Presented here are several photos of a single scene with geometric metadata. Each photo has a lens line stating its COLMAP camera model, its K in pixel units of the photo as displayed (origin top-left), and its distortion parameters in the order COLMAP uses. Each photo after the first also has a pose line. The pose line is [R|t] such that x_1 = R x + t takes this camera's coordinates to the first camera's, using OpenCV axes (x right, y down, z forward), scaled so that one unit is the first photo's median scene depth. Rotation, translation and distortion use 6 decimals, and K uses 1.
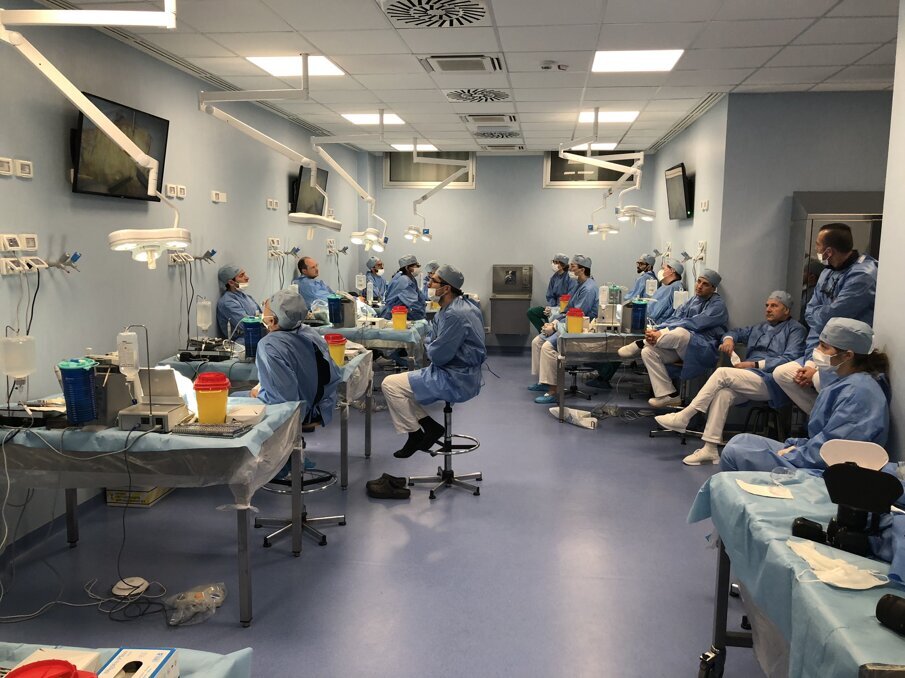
lens RADIAL K [[745.4, 0, 450.7], [0, 745.4, 344.1], [0, 0, 1]] dist [0.037622, -0.029774]
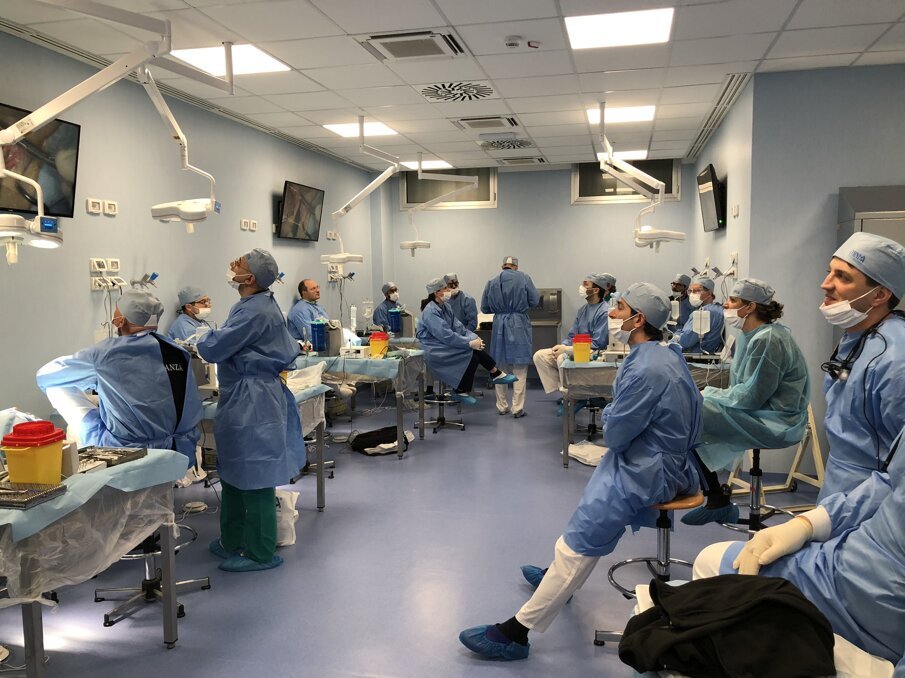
lens RADIAL K [[745.4, 0, 443.6], [0, 745.4, 345.8], [0, 0, 1]] dist [0.037622, -0.029774]
pose [[0.994335, -0.010453, -0.105774, 0.113029], [0.006290, 0.999195, -0.039623, -0.001755], [0.106103, 0.038733, 0.993600, 0.146607]]
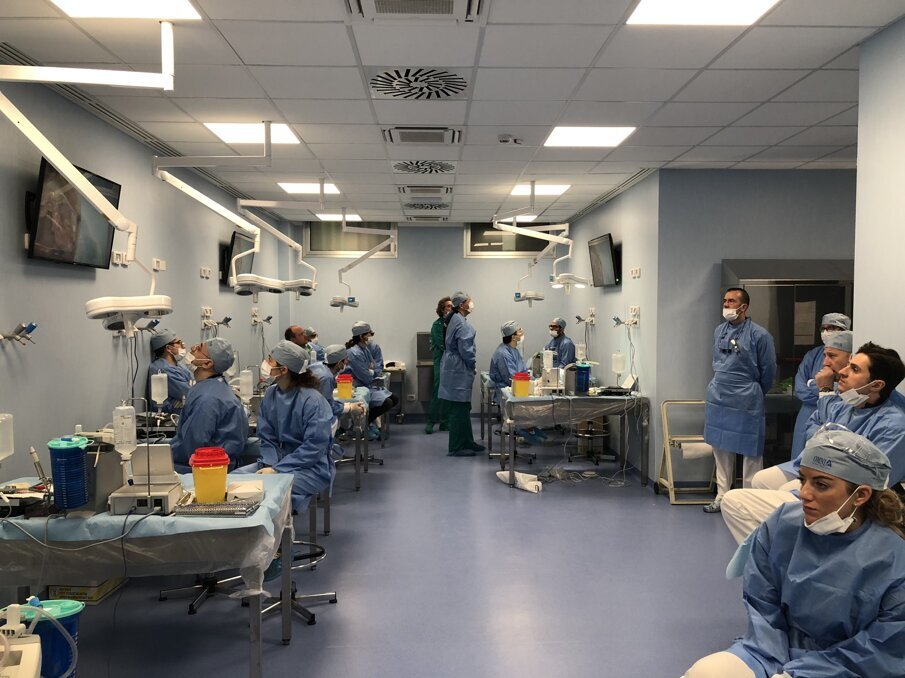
lens RADIAL K [[745.4, 0, 452.4], [0, 745.4, 347.8], [0, 0, 1]] dist [0.037622, -0.029774]
pose [[0.988181, -0.018244, 0.152204, -0.088265], [0.031521, 0.995858, -0.085281, 0.002022], [-0.150018, 0.089071, 0.984663, 0.013671]]
